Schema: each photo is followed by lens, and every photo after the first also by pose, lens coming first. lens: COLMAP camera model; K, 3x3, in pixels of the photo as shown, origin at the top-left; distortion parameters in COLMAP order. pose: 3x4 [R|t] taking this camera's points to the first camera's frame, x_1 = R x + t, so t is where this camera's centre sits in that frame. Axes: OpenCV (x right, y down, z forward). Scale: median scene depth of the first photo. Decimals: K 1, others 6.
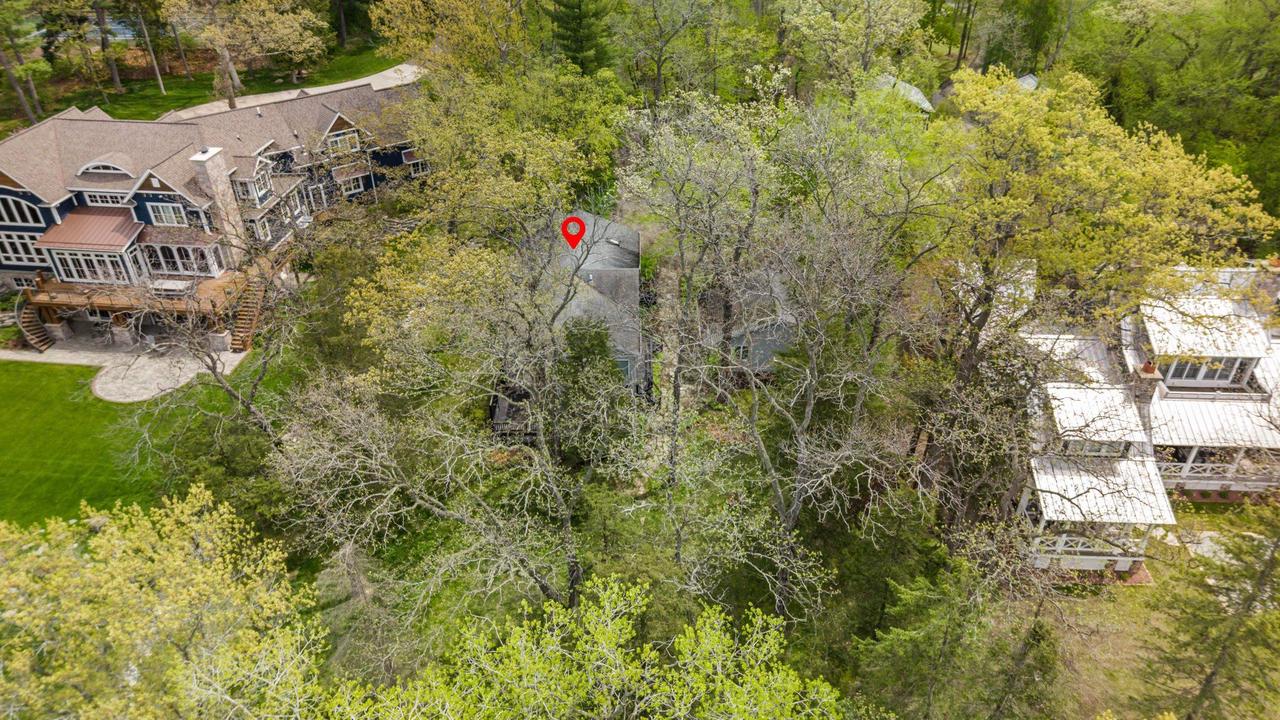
lens RADIAL K [[880.5, 0, 640.0], [0, 880.5, 360.0], [0, 0, 1]] dist [0.095315, -0.002624]
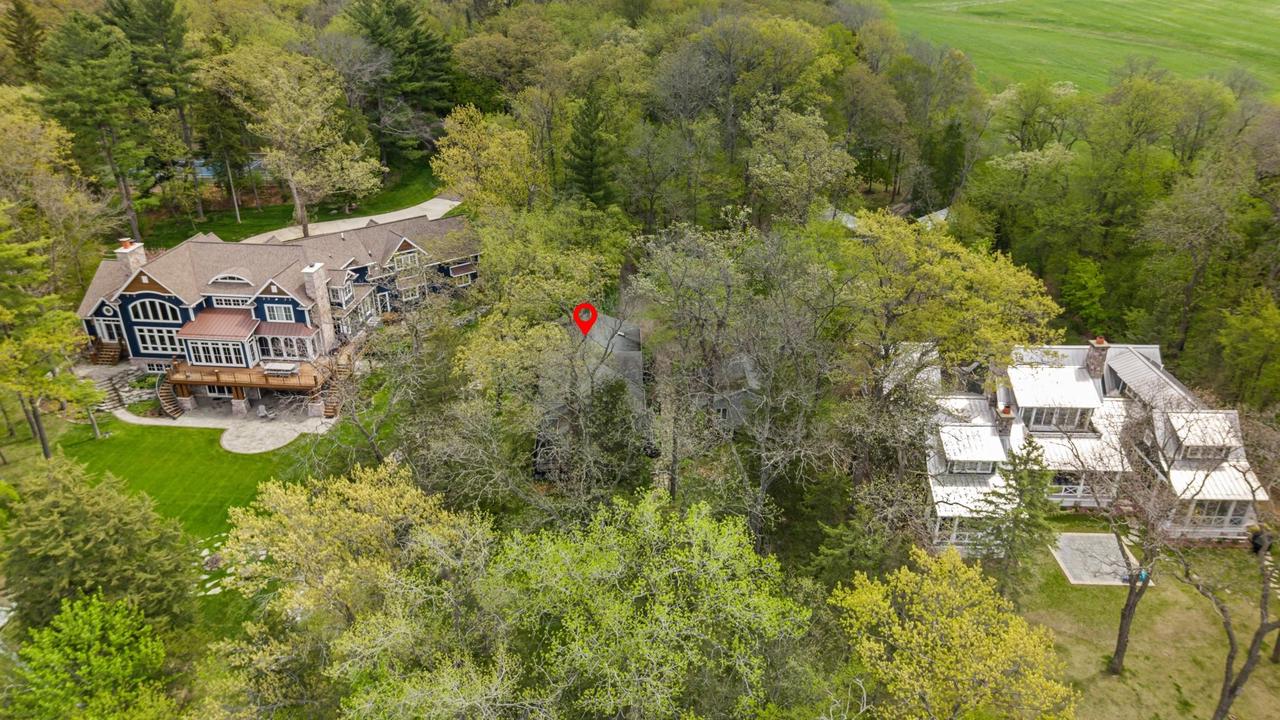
lens RADIAL K [[878.7, 0, 640.0], [0, 878.7, 360.0], [0, 0, 1]] dist [0.231735, 0.000199]
pose [[0.999662, -0.002729, 0.025849, -0.038596], [0.006188, 0.990866, -0.134711, 0.086080], [-0.025245, 0.134826, 0.990548, -0.302056]]
